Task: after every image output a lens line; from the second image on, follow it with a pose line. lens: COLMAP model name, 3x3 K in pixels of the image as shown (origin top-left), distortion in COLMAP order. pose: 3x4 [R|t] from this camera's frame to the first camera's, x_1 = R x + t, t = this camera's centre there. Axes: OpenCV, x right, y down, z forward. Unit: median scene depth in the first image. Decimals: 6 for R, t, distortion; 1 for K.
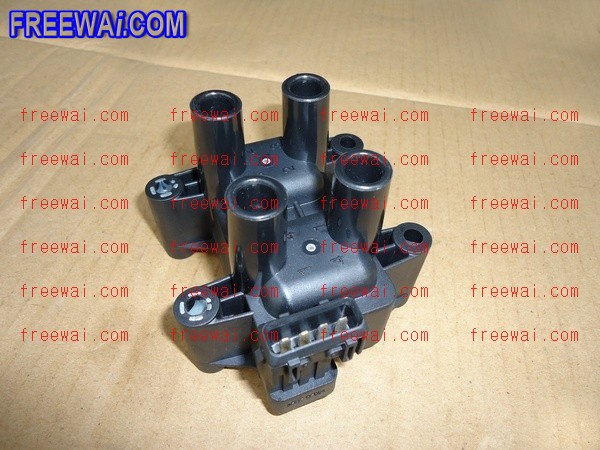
lens RADIAL K [[467.8, 0, 299.0], [0, 467.8, 223.6], [0, 0, 1]] dist [0.010171, 0.002971]
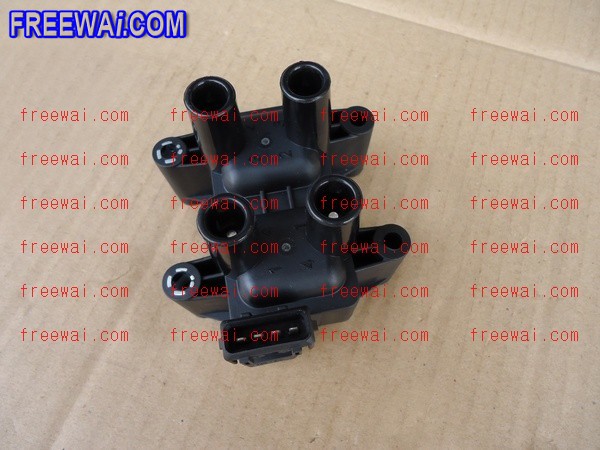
lens RADIAL K [[467.8, 0, 301.6], [0, 467.8, 221.5], [0, 0, 1]] dist [0.010171, 0.002971]
pose [[0.979441, 0.157874, -0.125583, 0.166459], [-0.106297, 0.932985, 0.343860, -0.335910], [0.171454, -0.323442, 0.930585, 0.019383]]
